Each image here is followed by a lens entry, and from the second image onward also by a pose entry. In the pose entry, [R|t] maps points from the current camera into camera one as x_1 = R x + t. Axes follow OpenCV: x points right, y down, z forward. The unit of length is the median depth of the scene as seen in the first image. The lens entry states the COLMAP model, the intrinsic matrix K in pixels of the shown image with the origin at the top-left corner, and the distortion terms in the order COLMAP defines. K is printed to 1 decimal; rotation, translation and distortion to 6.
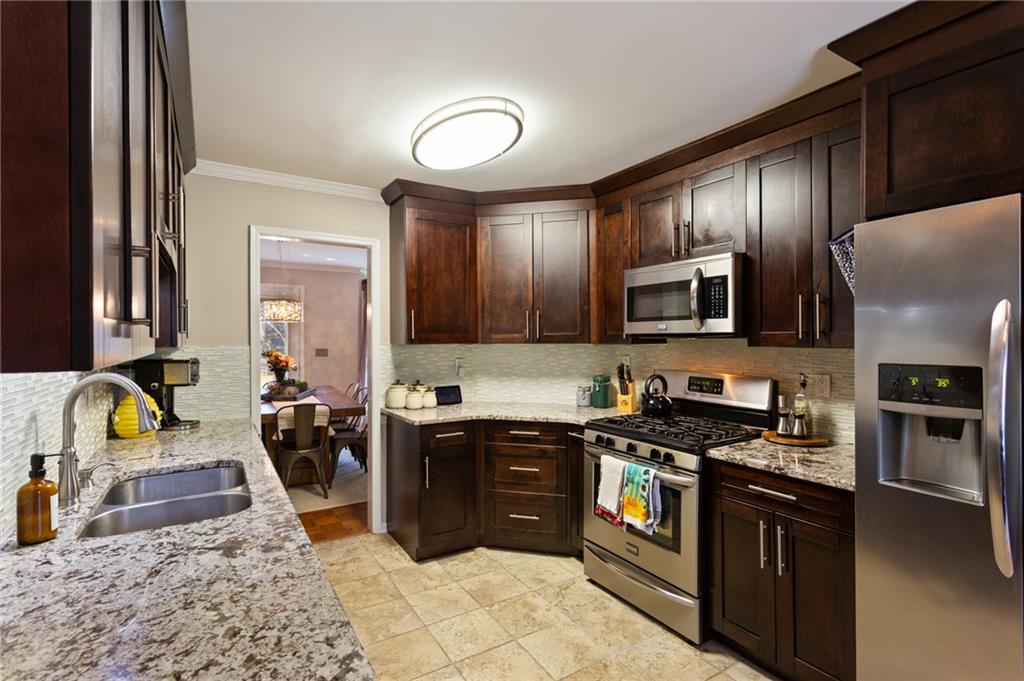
lens RADIAL K [[491.5, 0, 509.0], [0, 491.5, 341.4], [0, 0, 1]] dist [0.004398, 0.000648]
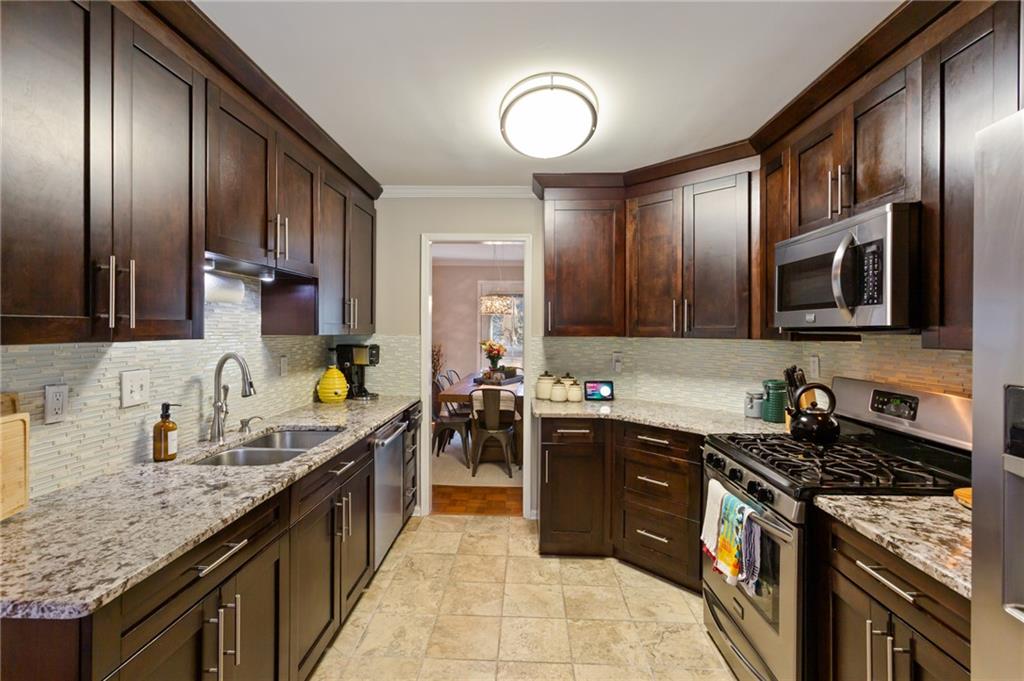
lens RADIAL K [[491.5, 0, 501.5], [0, 491.5, 331.6], [0, 0, 1]] dist [0.004398, 0.000648]
pose [[0.827316, 0.010708, -0.561635, 0.315070], [-0.012815, 0.999918, 0.000187, -0.003289], [0.561591, 0.007043, 0.827385, 0.132126]]
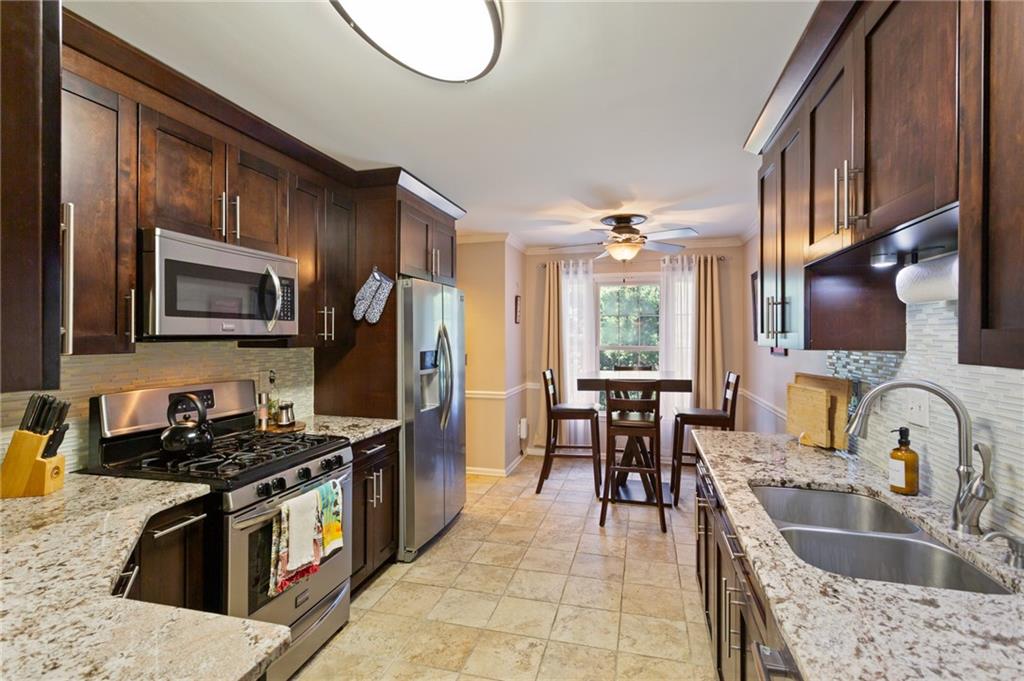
lens RADIAL K [[491.5, 0, 506.1], [0, 491.5, 334.5], [0, 0, 1]] dist [0.004398, 0.000648]
pose [[-0.683965, 0.003437, 0.729507, -0.493328], [0.008653, 0.999957, 0.003401, -0.014796], [-0.729464, 0.008639, -0.683965, 1.109382]]
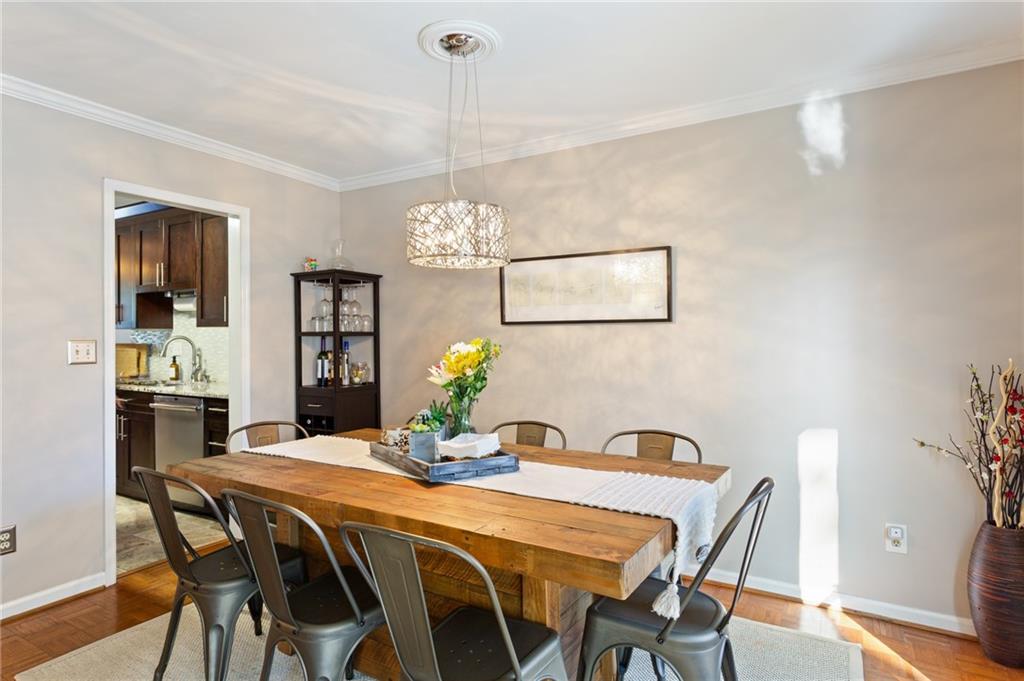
lens RADIAL K [[568.1, 0, 507.3], [0, 568.1, 333.6], [0, 0, 1]] dist [0.016968, 0.001171]
pose [[-0.889134, 0.003564, -0.457634, -0.501310], [0.001627, 0.999988, 0.004626, 0.019098], [0.457645, 0.003369, -0.889129, 2.420151]]
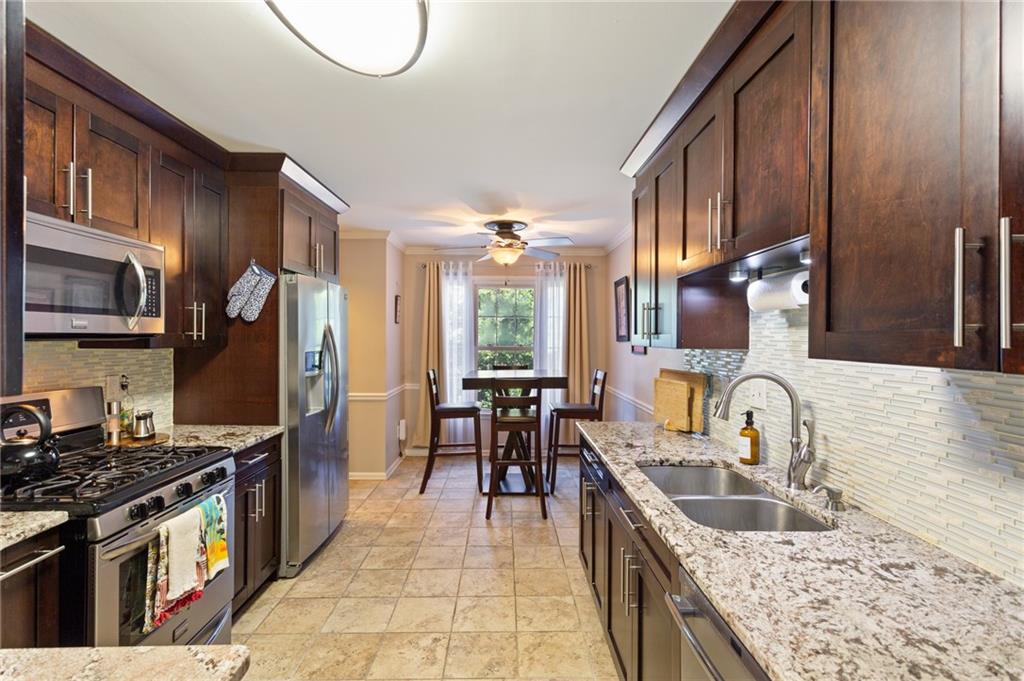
lens RADIAL K [[491.5, 0, 507.7], [0, 491.5, 338.1], [0, 0, 1]] dist [0.004398, 0.000648]
pose [[-0.860870, -0.003543, 0.508812, -0.453752], [0.002497, 0.999934, 0.011189, -0.014595], [-0.508818, 0.010903, -0.860805, 1.166544]]
